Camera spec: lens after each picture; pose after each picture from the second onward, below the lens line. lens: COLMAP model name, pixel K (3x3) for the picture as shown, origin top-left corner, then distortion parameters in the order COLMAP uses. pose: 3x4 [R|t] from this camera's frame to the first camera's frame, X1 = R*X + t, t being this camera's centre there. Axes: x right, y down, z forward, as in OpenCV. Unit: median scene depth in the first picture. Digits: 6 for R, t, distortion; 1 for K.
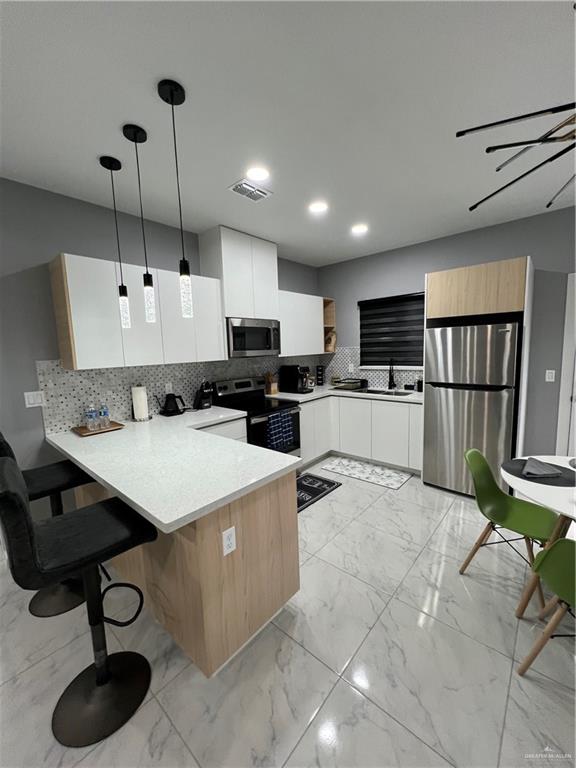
lens RADIAL K [[307.3, 0, 286.6], [0, 307.3, 384.2], [0, 0, 1]] dist [-0.000514, 0.000154]
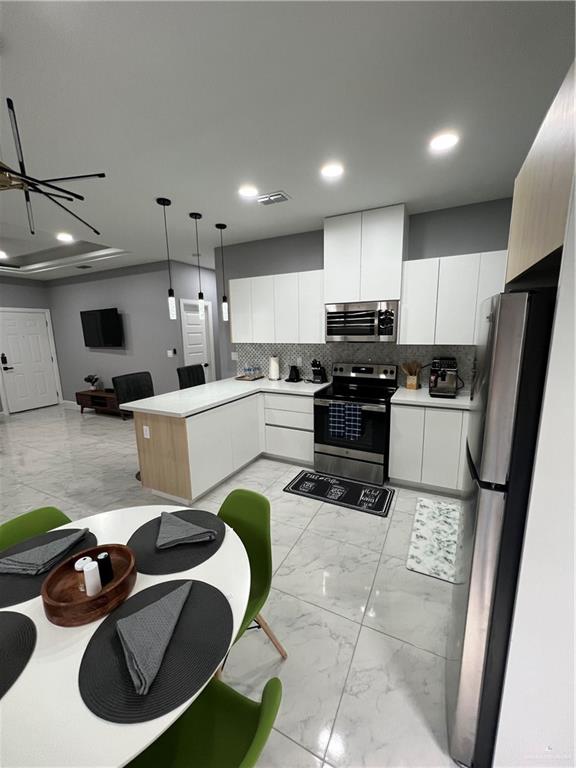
lens RADIAL K [[307.3, 0, 286.6], [0, 307.3, 384.2], [0, 0, 1]] dist [-0.000514, 0.000154]
pose [[0.244627, 0.200169, -0.948731, 0.801288], [-0.105635, 0.978137, 0.179135, -0.112907], [0.963846, 0.056398, 0.260423, 0.560767]]
